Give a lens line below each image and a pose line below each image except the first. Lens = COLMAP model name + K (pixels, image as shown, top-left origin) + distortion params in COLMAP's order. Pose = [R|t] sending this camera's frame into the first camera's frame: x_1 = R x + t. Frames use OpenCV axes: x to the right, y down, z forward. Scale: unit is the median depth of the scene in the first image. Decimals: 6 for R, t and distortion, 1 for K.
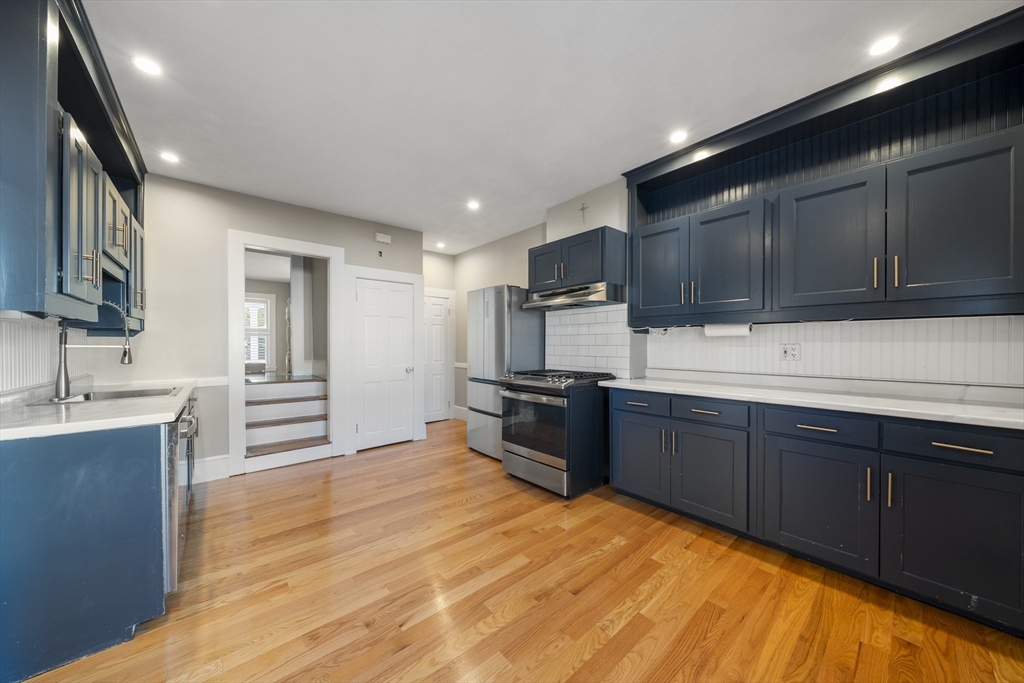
lens RADIAL K [[353.3, 0, 506.1], [0, 353.3, 346.4], [0, 0, 1]] dist [-0.001387, -0.000017]
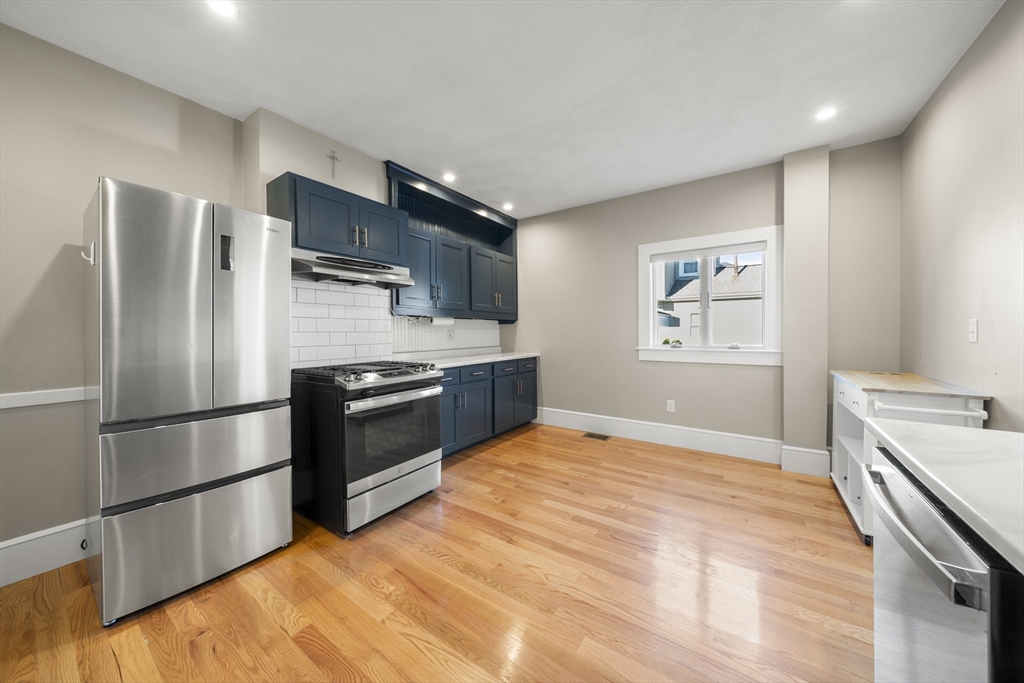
lens RADIAL K [[353.3, 0, 503.4], [0, 353.3, 333.7], [0, 0, 1]] dist [-0.001387, -0.000017]
pose [[-0.263958, -0.001254, 0.964533, -0.947176], [0.009072, 0.999952, 0.003783, 0.002481], [-0.964492, 0.009749, -0.263934, 1.251157]]
